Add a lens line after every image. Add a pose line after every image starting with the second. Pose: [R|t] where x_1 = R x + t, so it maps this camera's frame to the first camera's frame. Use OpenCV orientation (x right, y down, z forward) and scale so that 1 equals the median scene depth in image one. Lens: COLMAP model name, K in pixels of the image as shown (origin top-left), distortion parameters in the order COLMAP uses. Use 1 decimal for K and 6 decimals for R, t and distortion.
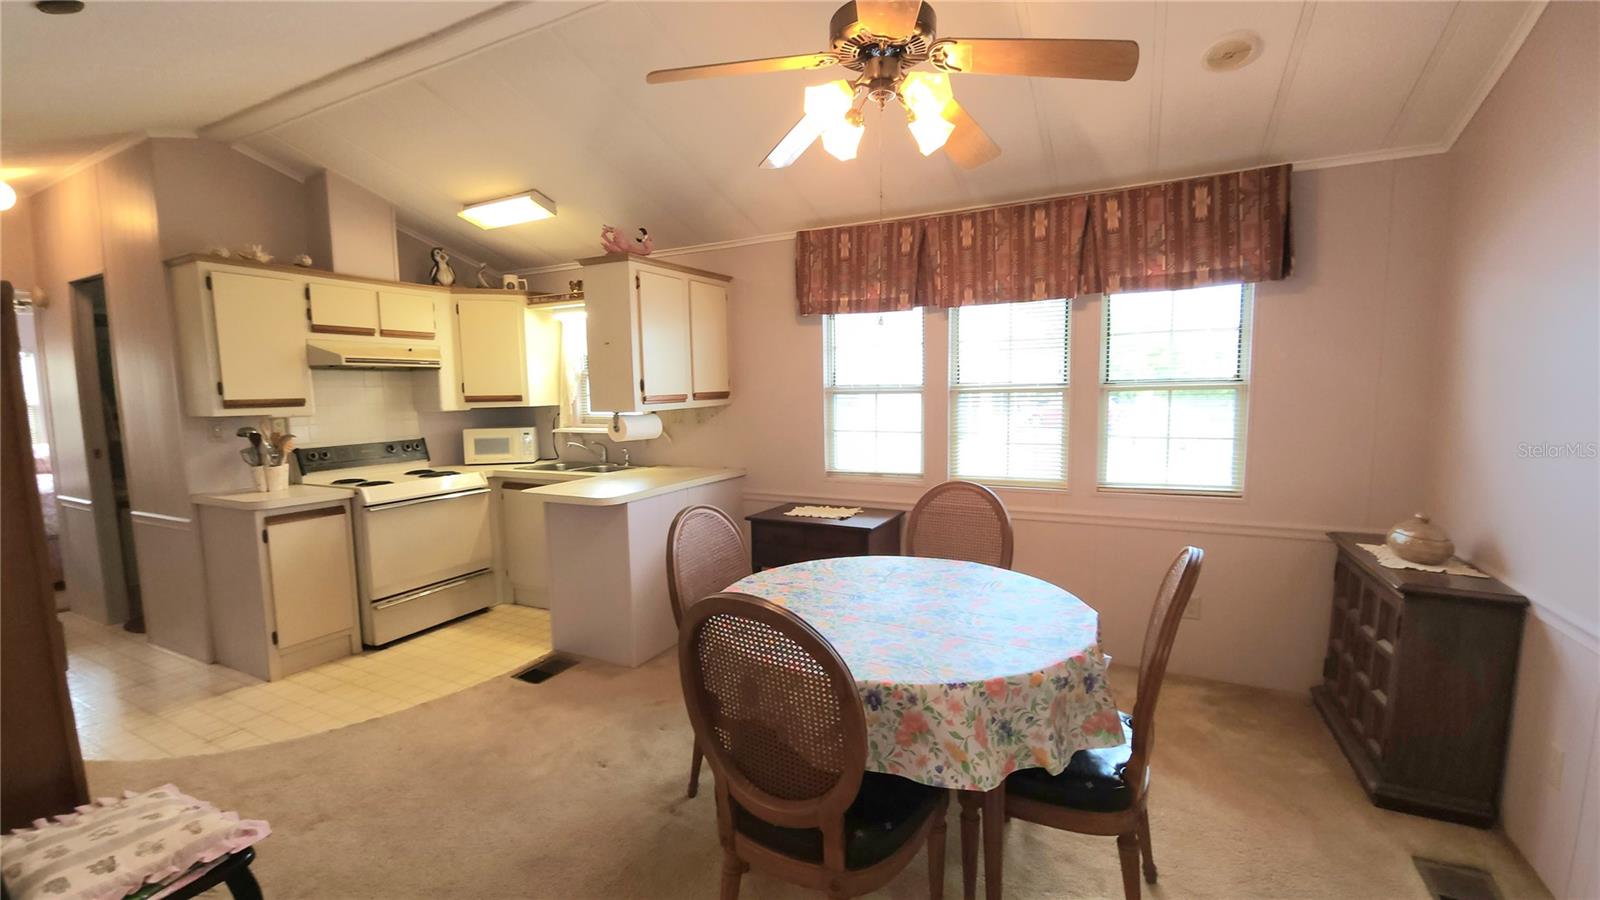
lens RADIAL K [[659.0, 0, 804.2], [0, 659.0, 457.5], [0, 0, 1]] dist [0.005998, -0.005411]
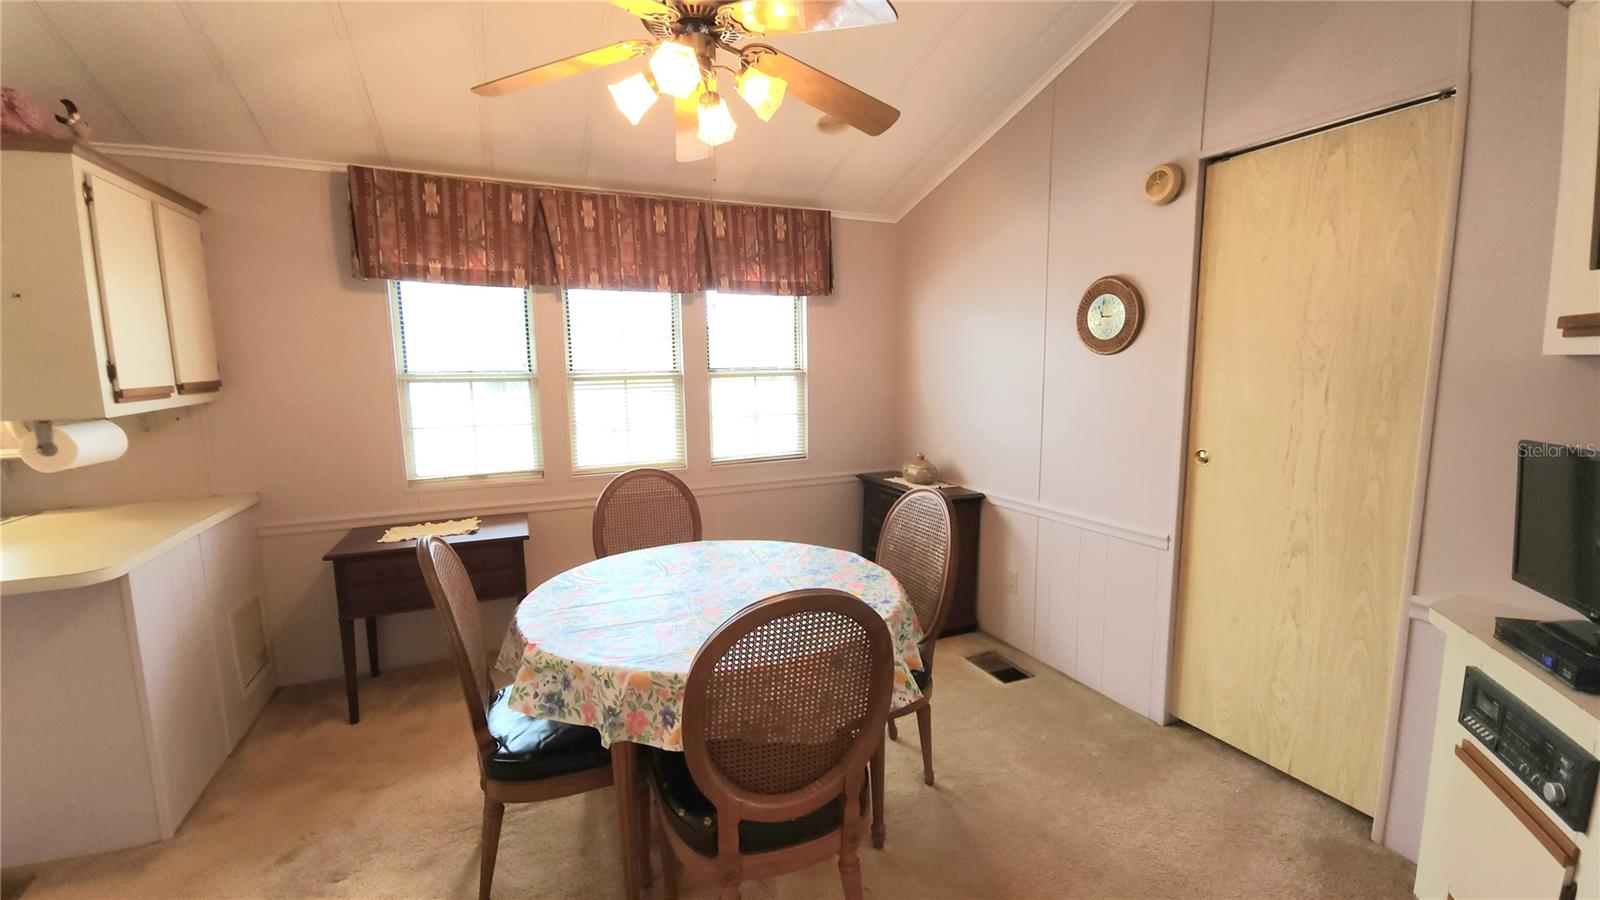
lens RADIAL K [[659.0, 0, 810.8], [0, 659.0, 454.1], [0, 0, 1]] dist [0.005998, -0.005411]
pose [[0.622809, -0.095527, 0.776521, -0.305950], [0.082752, 0.994994, 0.056032, -0.016521], [-0.777986, 0.029361, 0.627596, 0.140304]]
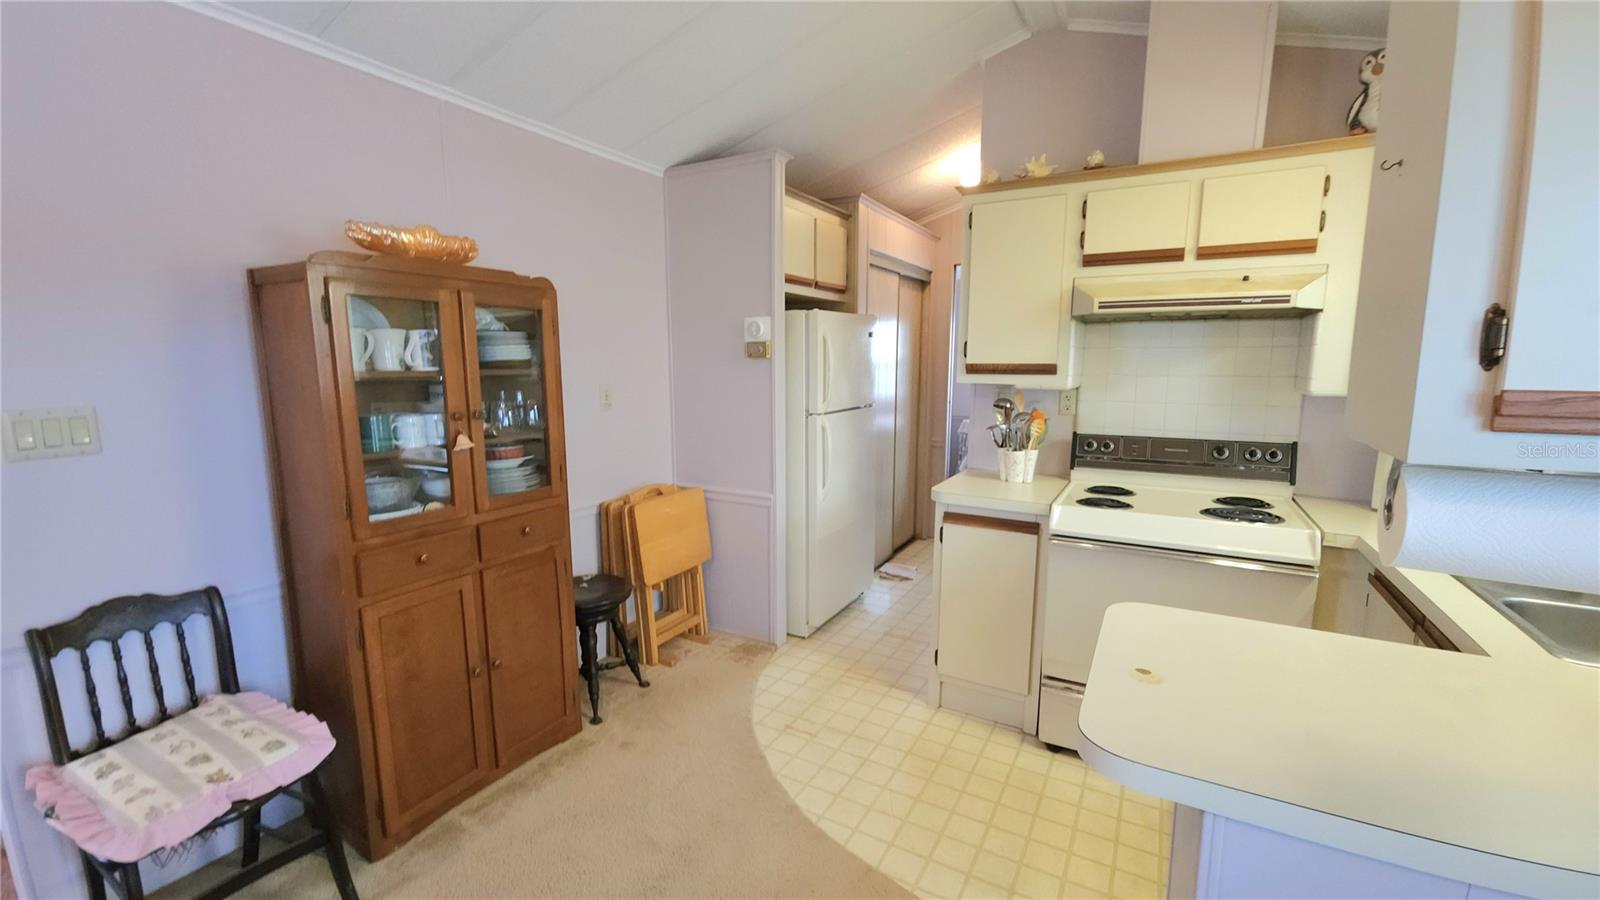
lens RADIAL K [[659.0, 0, 798.7], [0, 659.0, 454.8], [0, 0, 1]] dist [0.005998, -0.005411]
pose [[-0.043982, 0.159989, -0.986138, -0.027954], [-0.105556, 0.980824, 0.163835, -0.080849], [0.993440, 0.111298, -0.026251, 0.757819]]
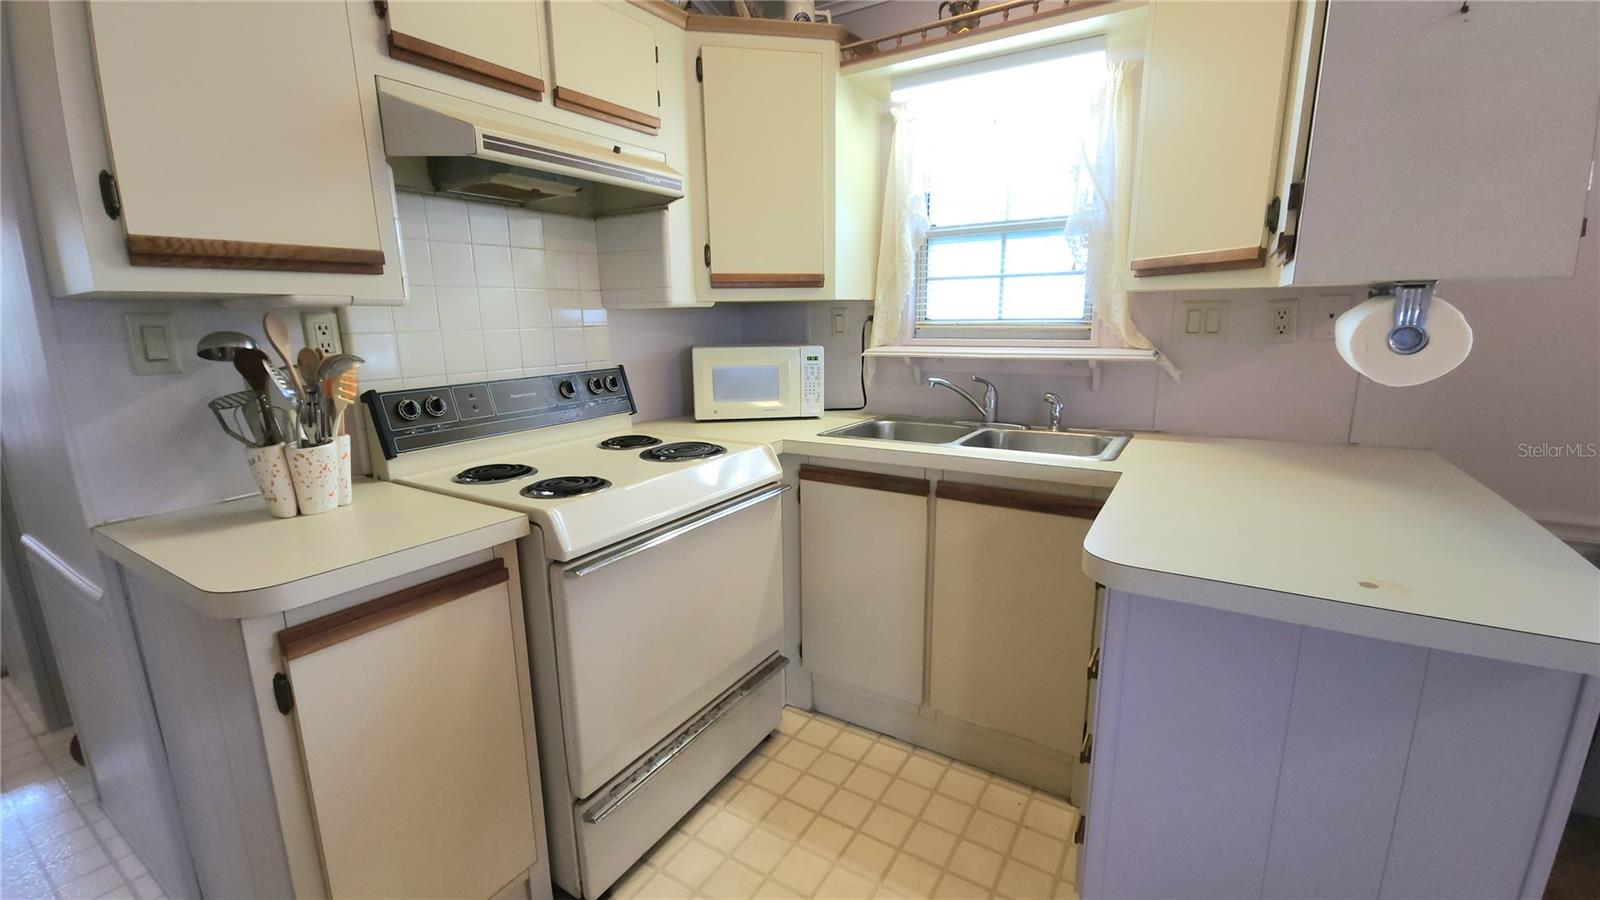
lens RADIAL K [[659.0, 0, 797.7], [0, 659.0, 456.2], [0, 0, 1]] dist [0.005998, -0.005411]
pose [[0.995305, 0.020152, -0.094669, -0.502738], [-0.010006, 0.994268, 0.106448, -0.020673], [0.096272, -0.105001, 0.989801, 0.665141]]
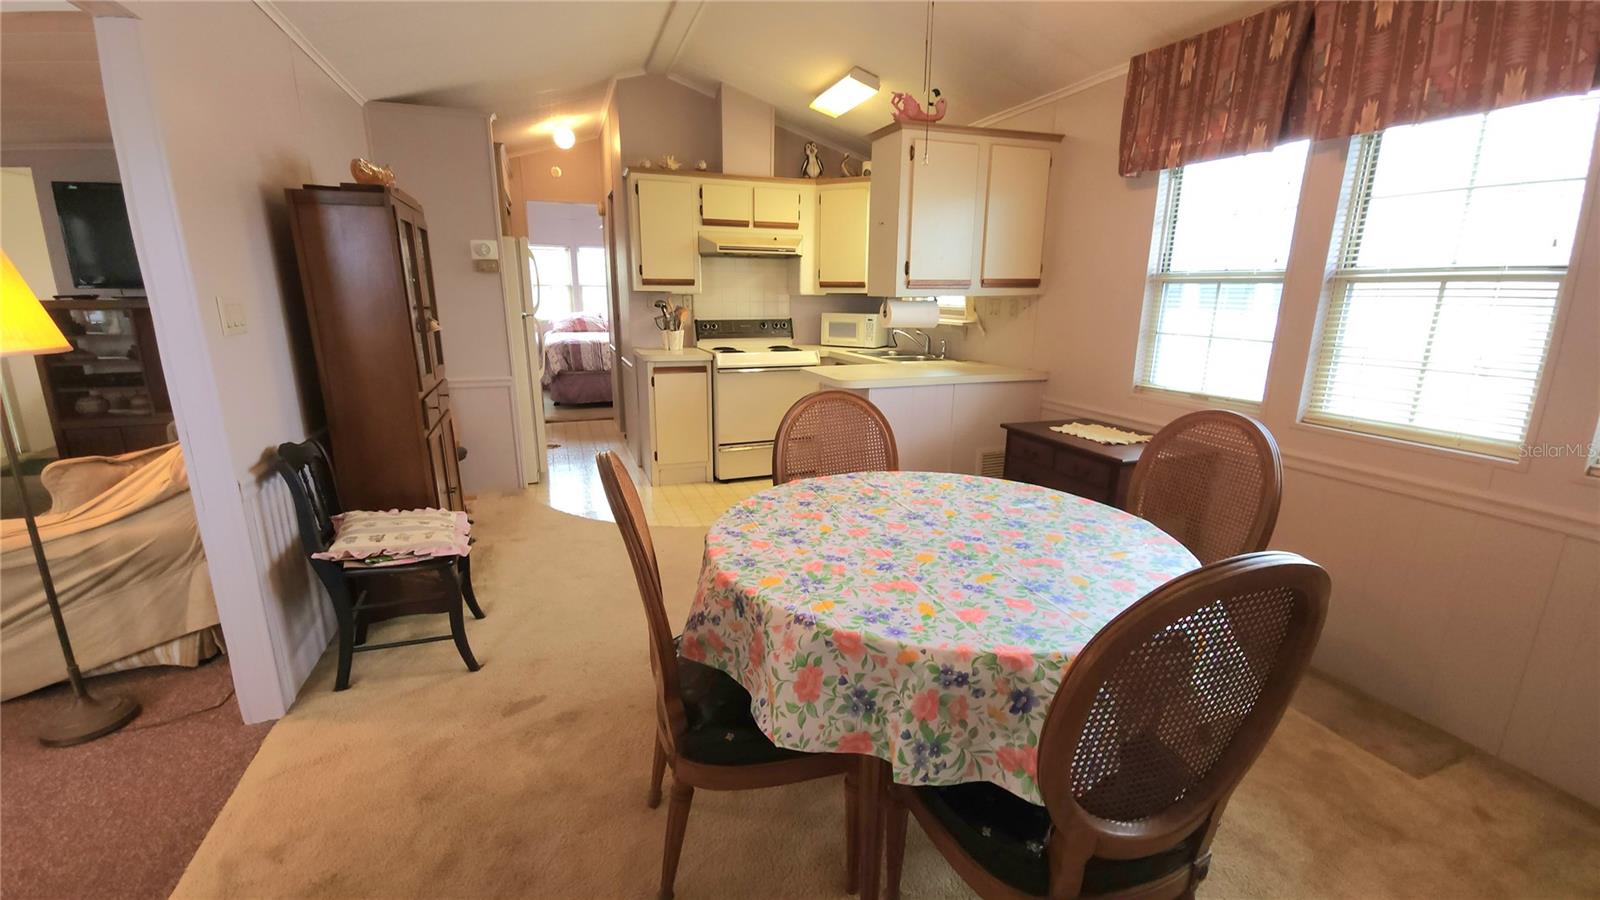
lens RADIAL K [[659.0, 0, 799.6], [0, 659.0, 458.8], [0, 0, 1]] dist [0.005998, -0.005411]
pose [[0.734391, 0.188944, -0.651898, 0.295875], [-0.091024, 0.979212, 0.181269, 0.000942], [0.672596, -0.073784, 0.736323, 0.169803]]
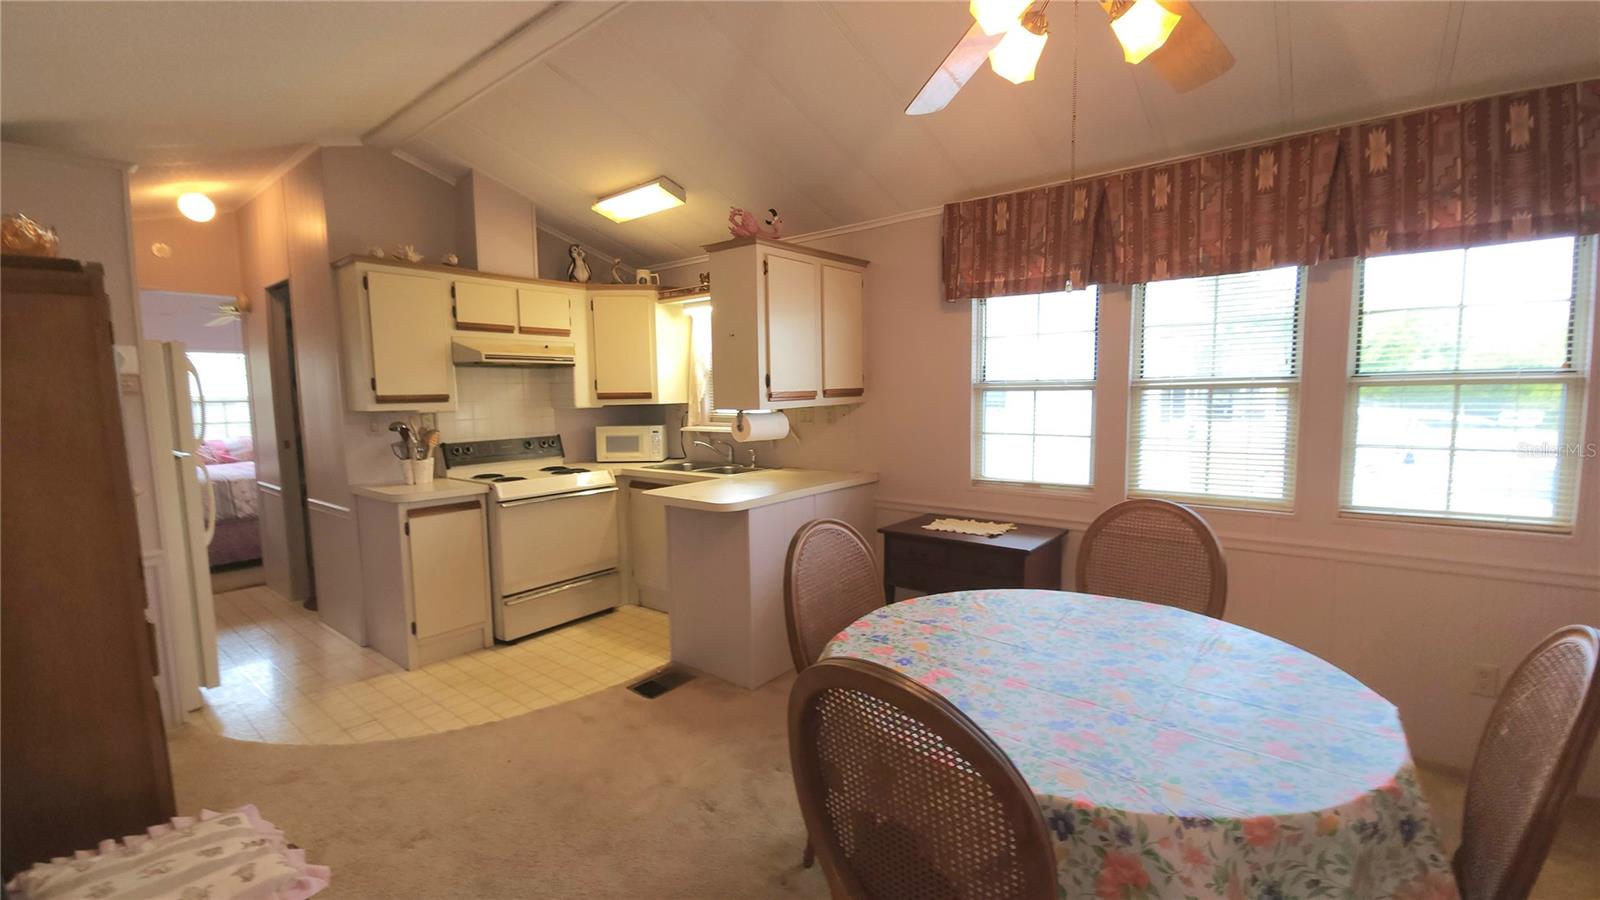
lens RADIAL K [[659.0, 0, 800.5], [0, 659.0, 457.4], [0, 0, 1]] dist [0.005998, -0.005411]
pose [[0.978645, 0.021785, -0.204399, -0.012037], [-0.022089, 0.999756, 0.000794, -0.004610], [0.204366, 0.003738, 0.978887, 0.111208]]
